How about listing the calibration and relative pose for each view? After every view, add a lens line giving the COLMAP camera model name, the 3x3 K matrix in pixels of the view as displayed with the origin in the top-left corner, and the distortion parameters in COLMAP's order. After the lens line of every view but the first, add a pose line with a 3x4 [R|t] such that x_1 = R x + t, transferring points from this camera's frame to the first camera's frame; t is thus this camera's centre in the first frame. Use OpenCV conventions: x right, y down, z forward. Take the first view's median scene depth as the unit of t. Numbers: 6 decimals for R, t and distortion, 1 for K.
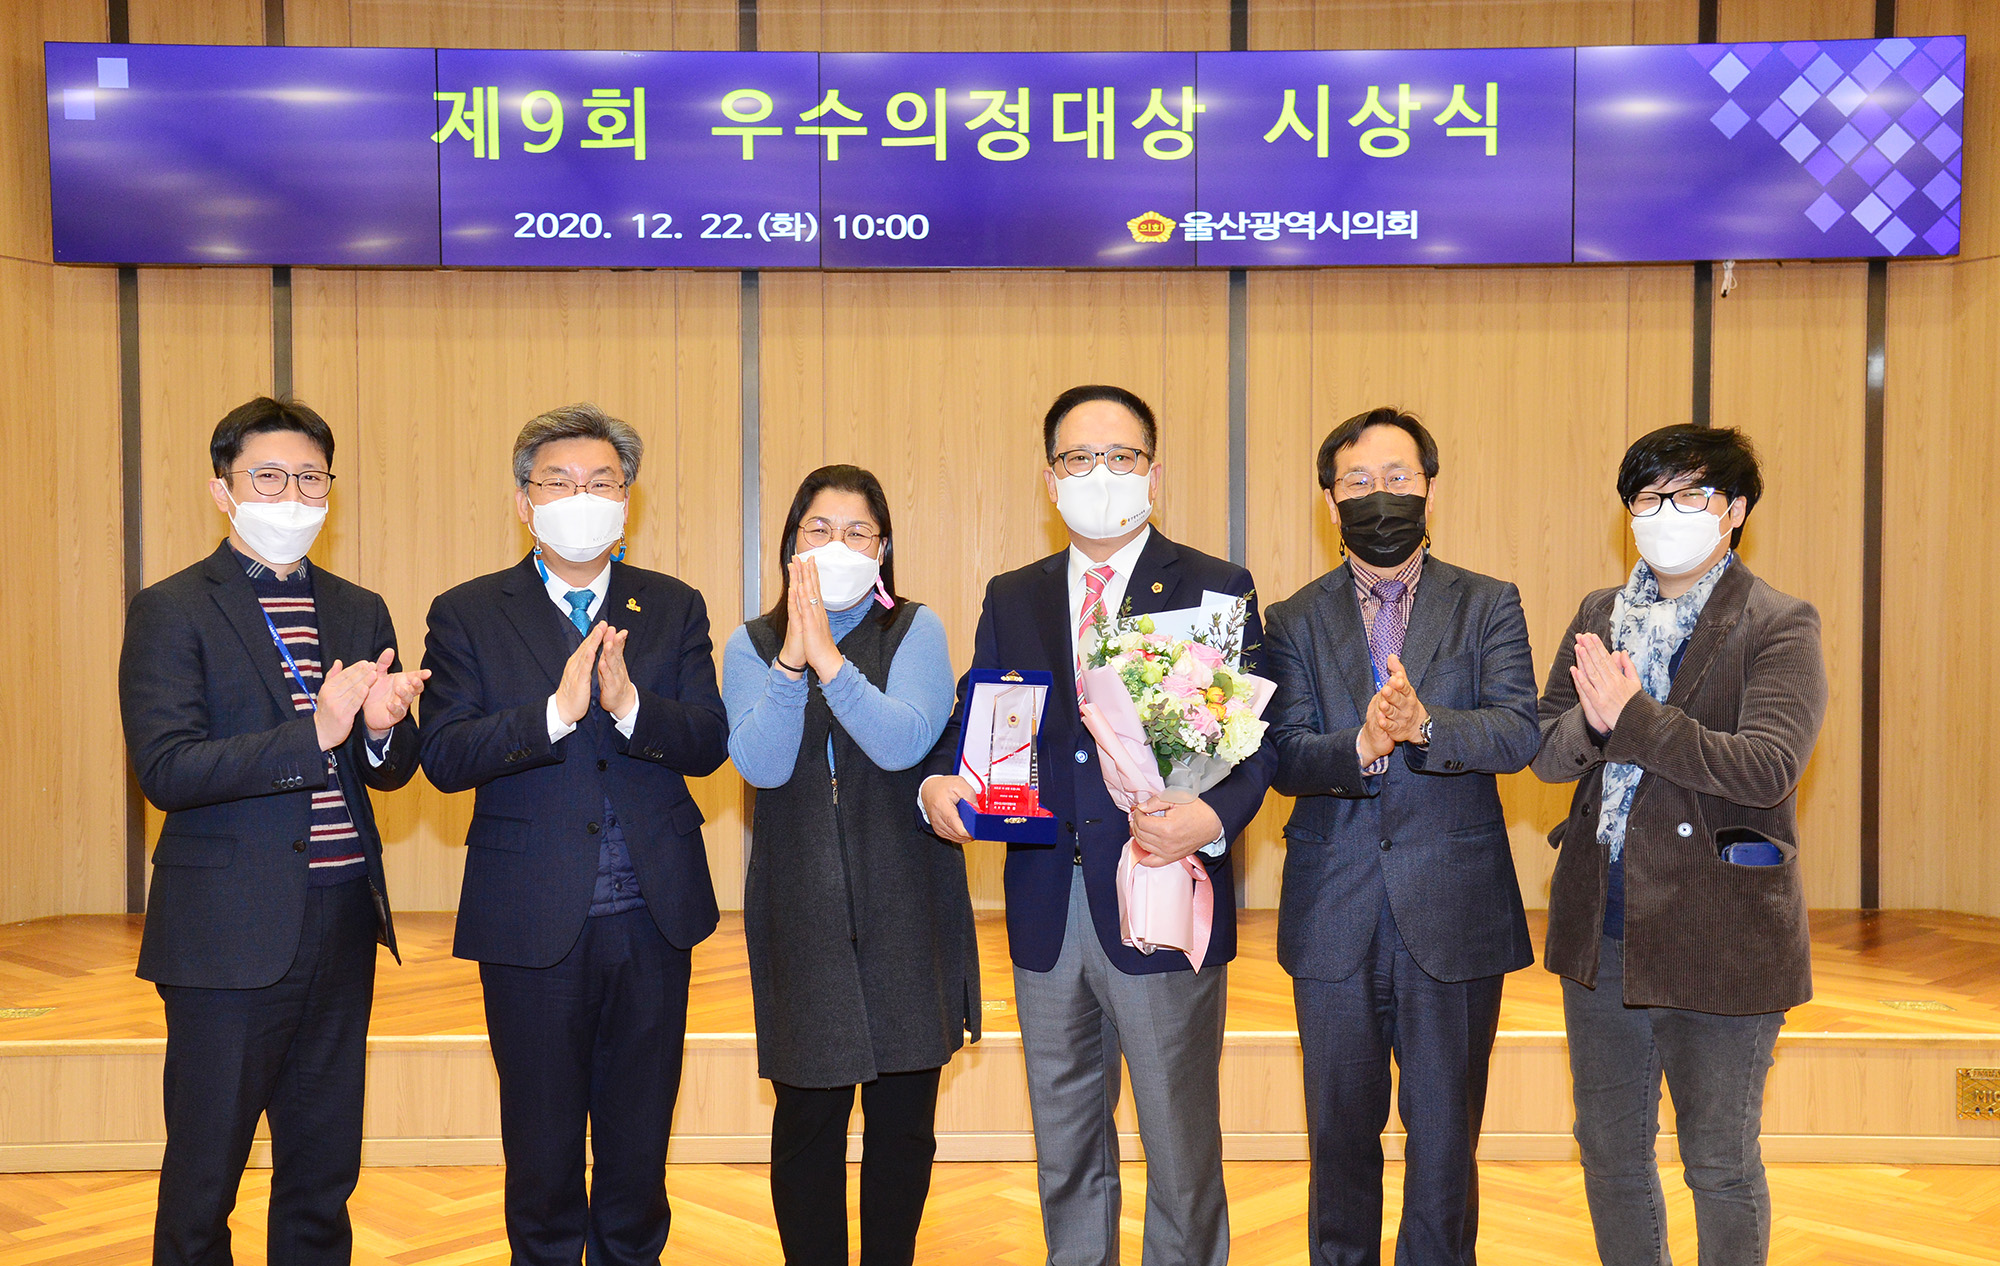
lens RADIAL K [[2066.2, 0, 988.6], [0, 2066.2, 645.4], [0, 0, 1]] dist [0.085223, 0.000000]
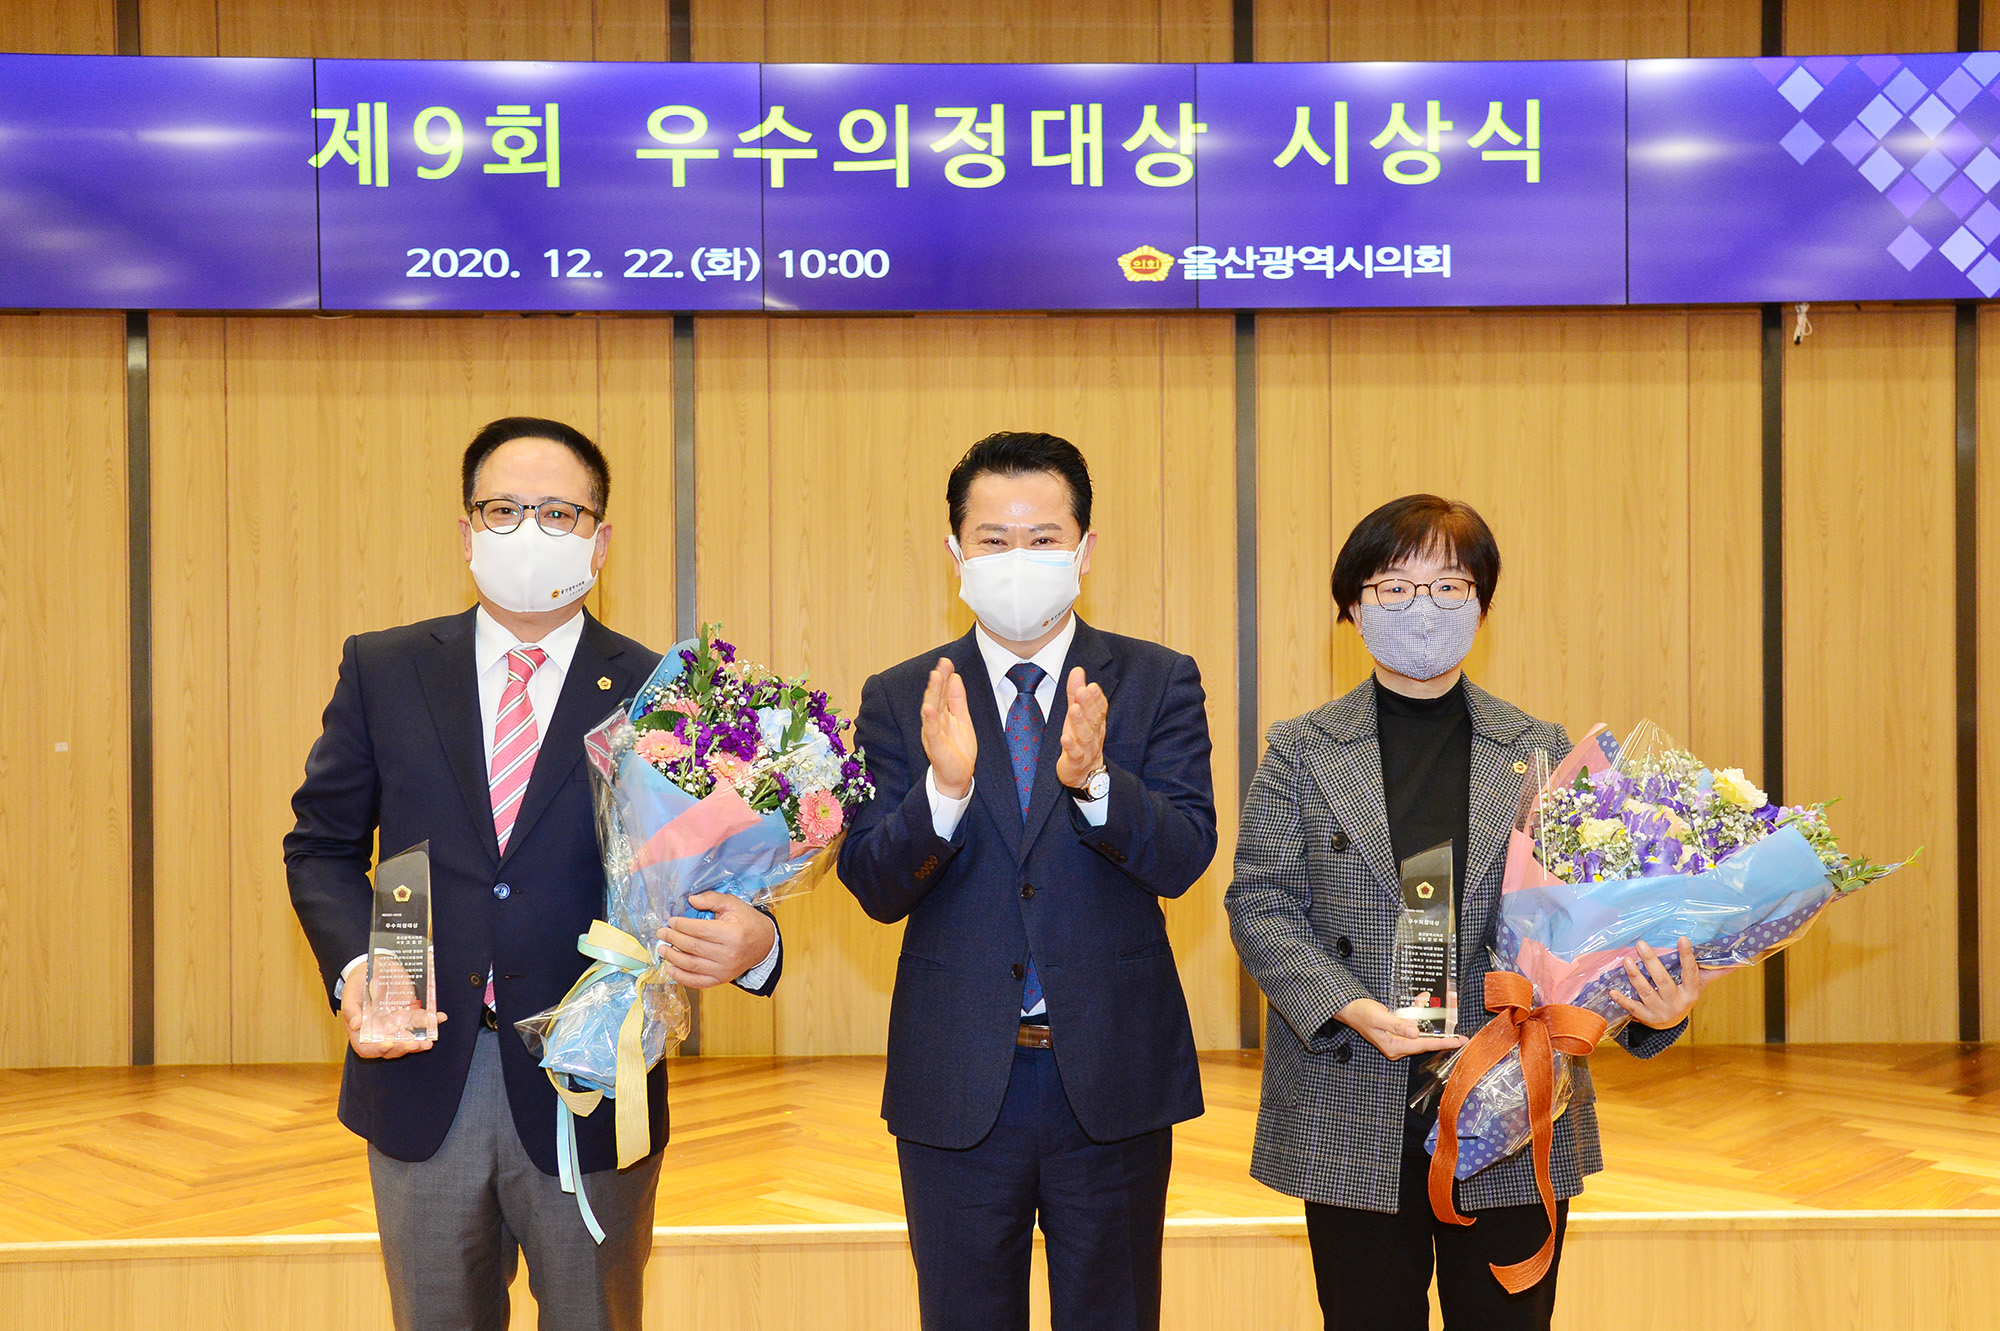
lens RADIAL K [[2101.2, 0, 1030.2], [0, 2101.2, 698.8], [0, 0, 1]] dist [0.057460, 0.000000]
pose [[0.999703, -0.006373, 0.023519, 0.008142], [0.006867, 0.999757, -0.020961, -0.001577], [-0.023380, 0.021116, 0.999504, 0.123822]]
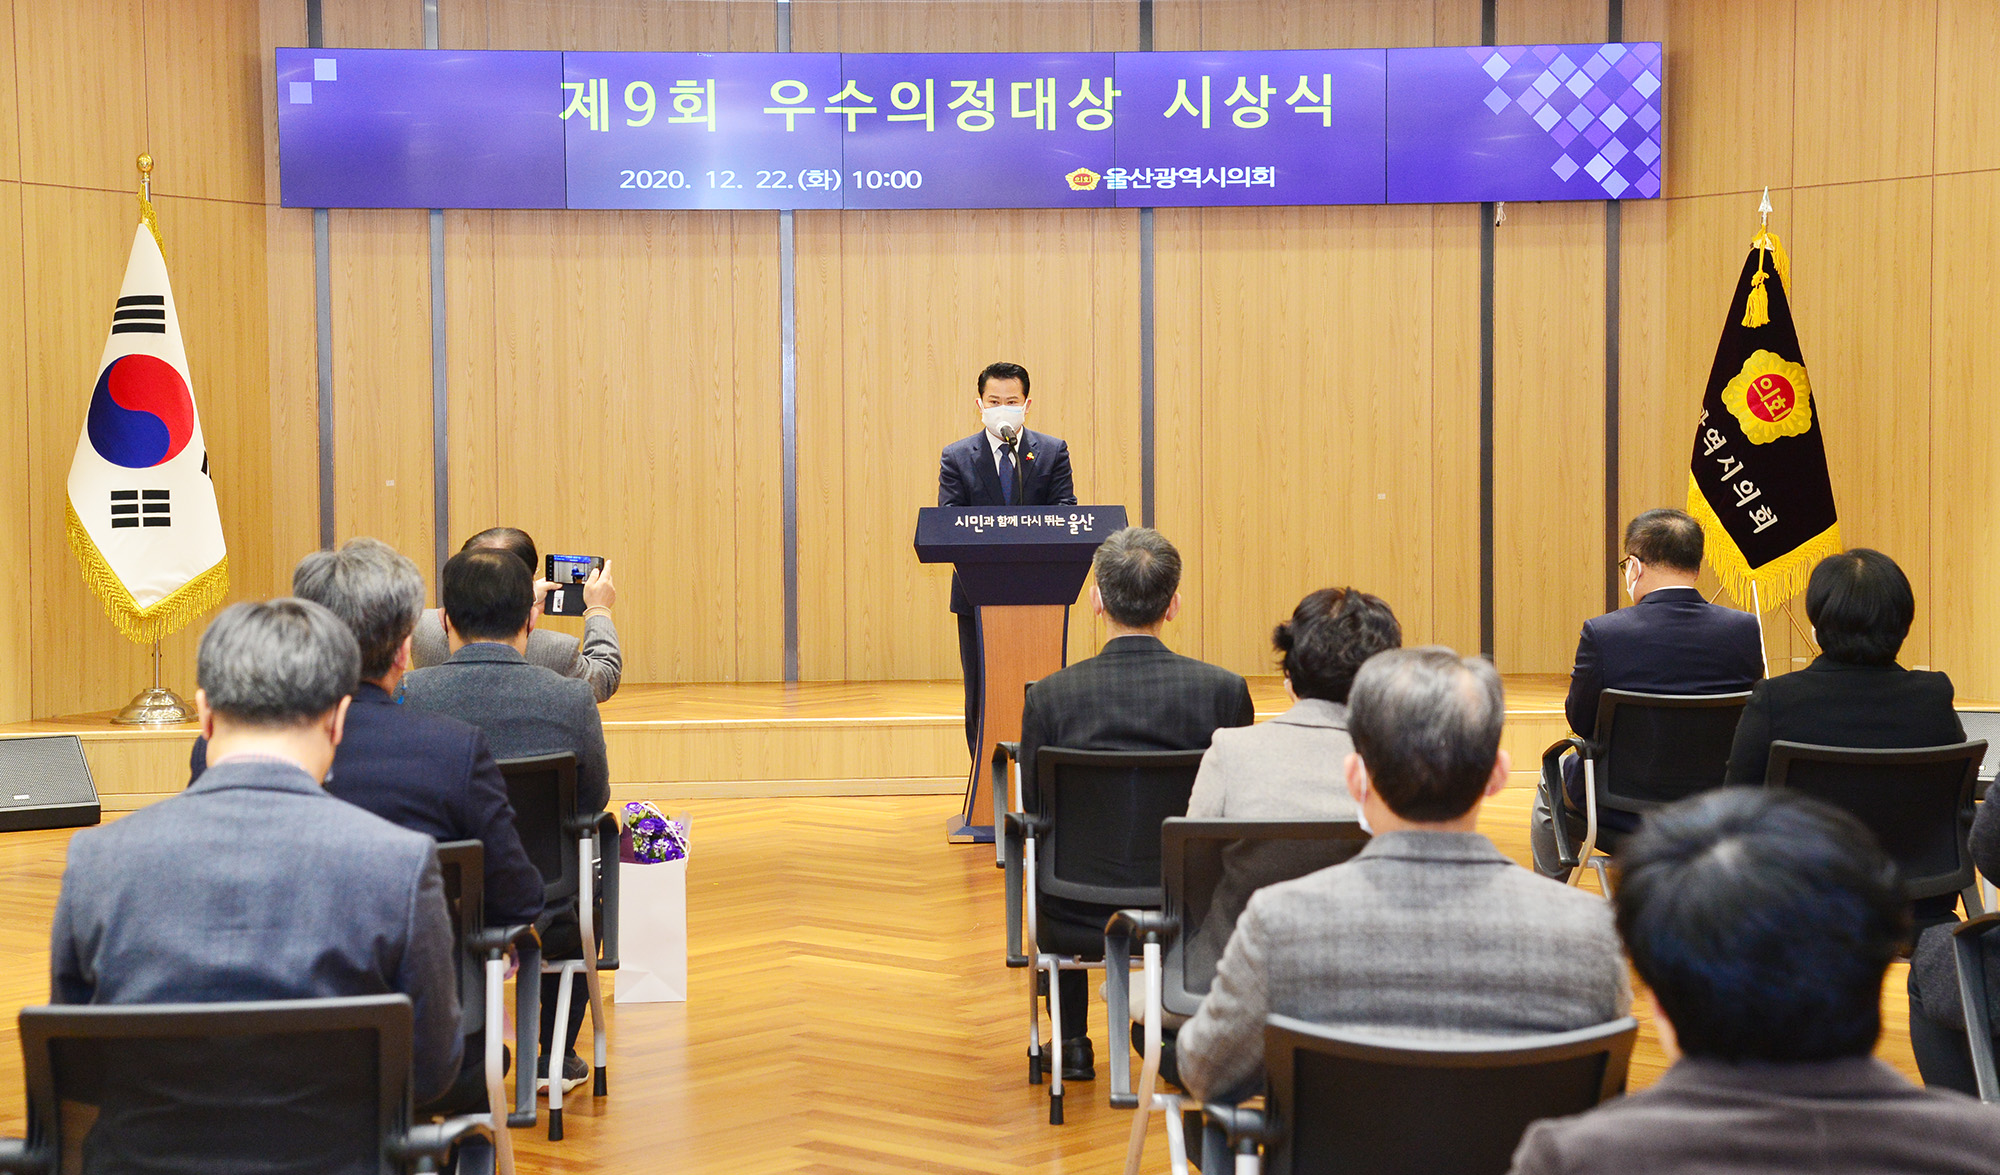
lens RADIAL K [[3655.5, 0, 984.2], [0, 3655.5, 511.7], [0, 0, 1]] dist [0.447568, 0.000000]
pose [[0.998664, -0.007212, 0.051177, -0.113451], [0.007045, 0.999969, 0.003439, 0.010636], [-0.051200, -0.003074, 0.998684, -1.433216]]
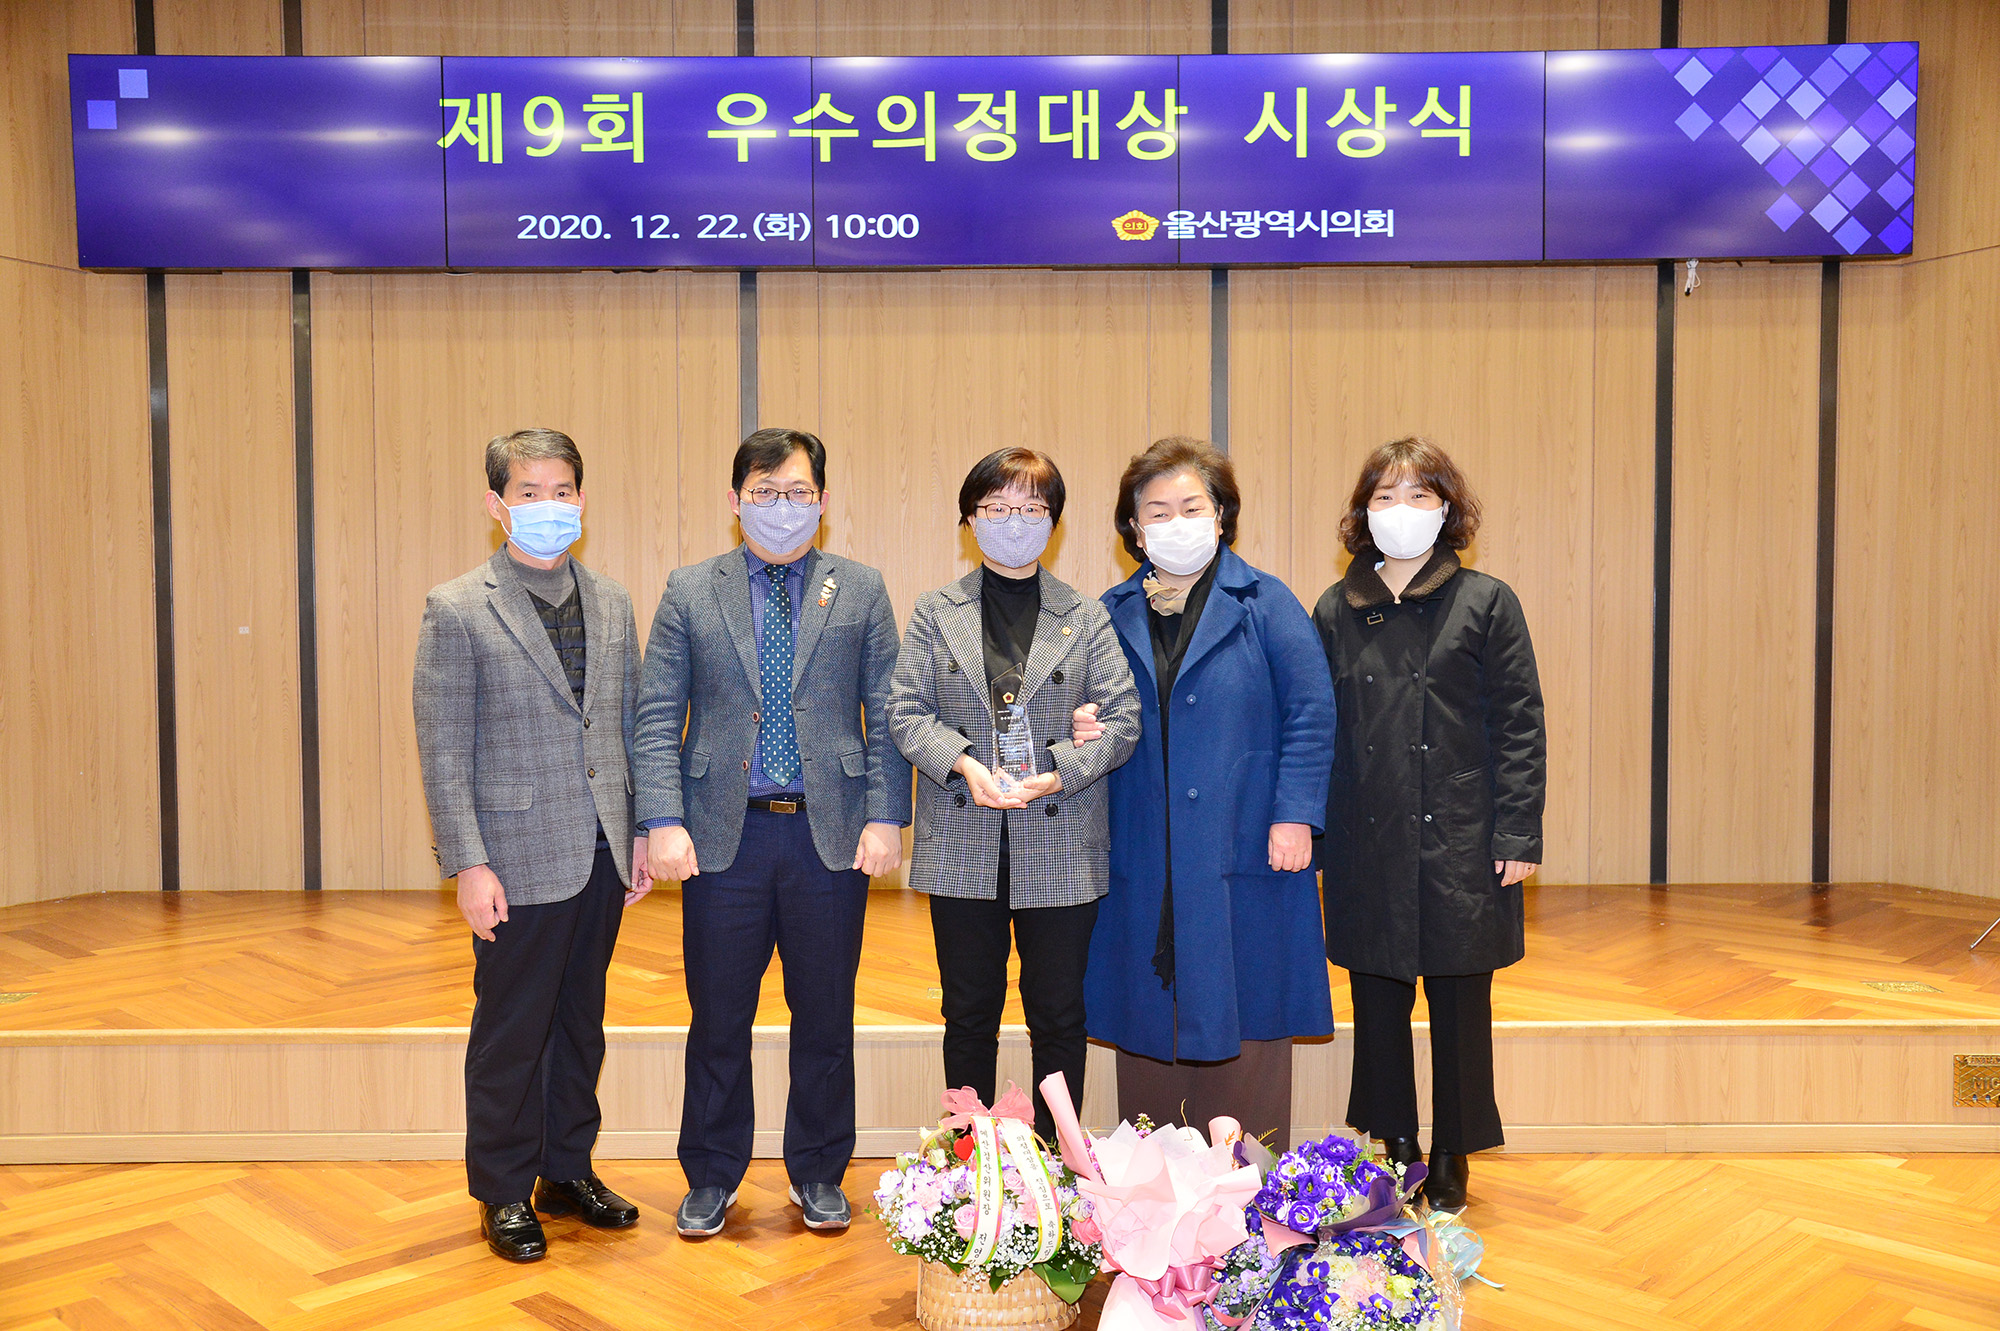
lens RADIAL K [[1685.7, 0, 1004.3], [0, 1685.7, 675.3], [0, 0, 1]] dist [0.012891, 0.014984]
pose [[0.999983, -0.002740, -0.005064, 0.017081], [0.002814, 0.999889, 0.014617, 0.008688], [0.005023, -0.014631, 0.999880, 0.160250]]
